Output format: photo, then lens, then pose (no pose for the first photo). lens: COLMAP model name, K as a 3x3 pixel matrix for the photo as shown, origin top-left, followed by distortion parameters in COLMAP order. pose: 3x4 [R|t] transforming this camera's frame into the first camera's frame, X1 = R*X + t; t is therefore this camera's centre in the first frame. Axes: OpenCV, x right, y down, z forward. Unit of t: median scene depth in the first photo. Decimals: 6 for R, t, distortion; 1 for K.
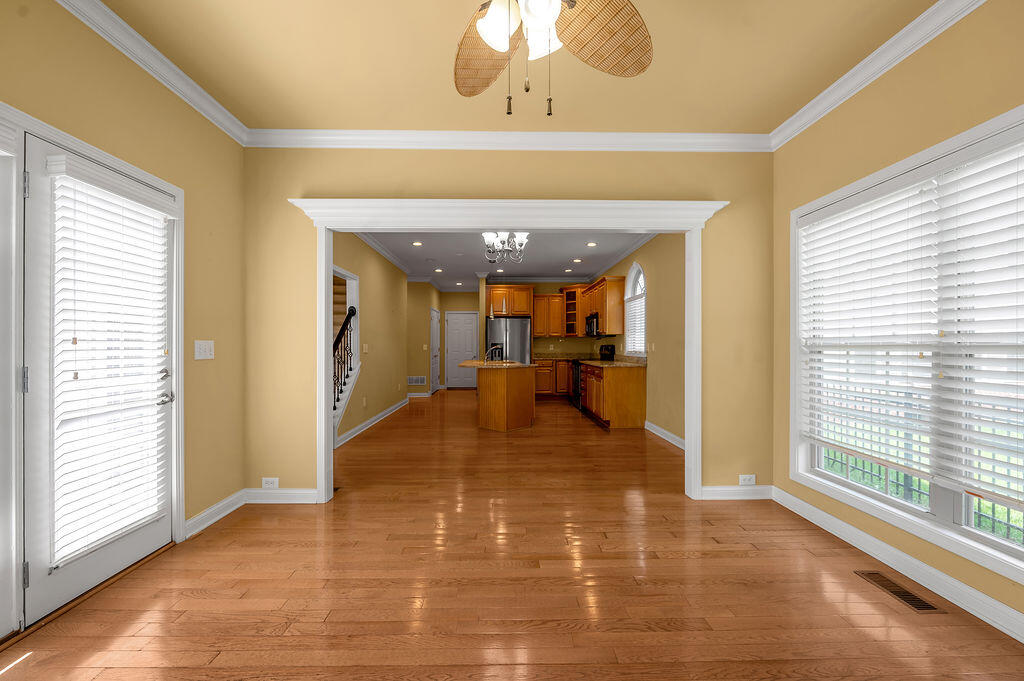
lens RADIAL K [[418.6, 0, 509.6], [0, 418.6, 346.4], [0, 0, 1]] dist [-0.001042, -0.000115]
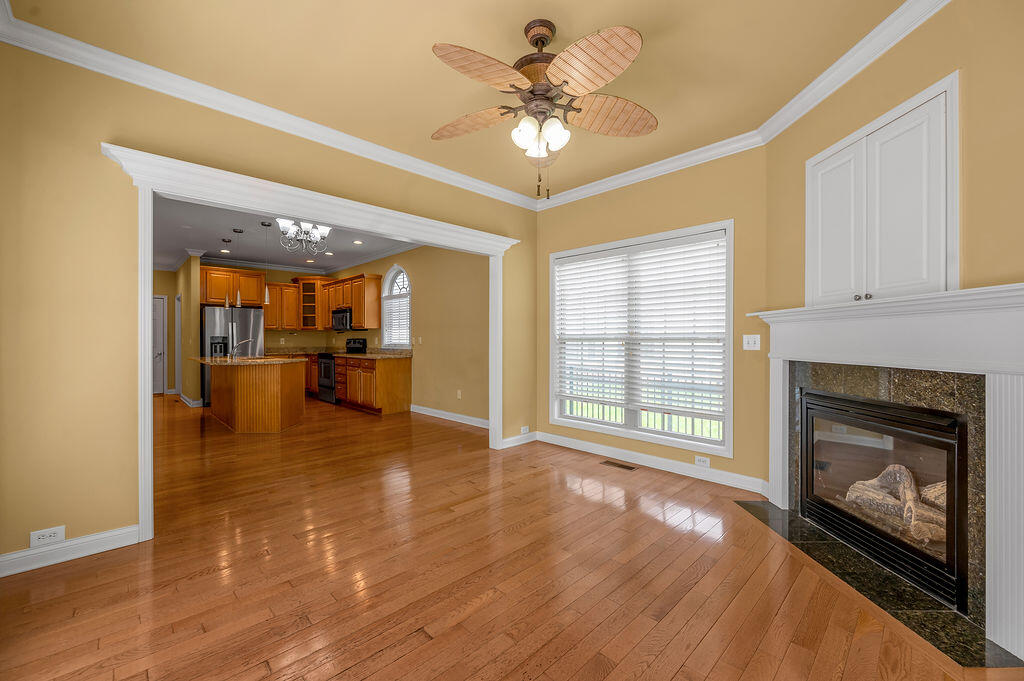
lens RADIAL K [[415.1, 0, 512.0], [0, 415.1, 340.5], [0, 0, 1]] dist [-0.000557, -0.000024]
pose [[0.725870, -0.003203, 0.687825, -0.434725], [0.002148, 0.999995, 0.002390, -0.000371], [-0.687829, -0.000258, 0.725873, -0.032157]]
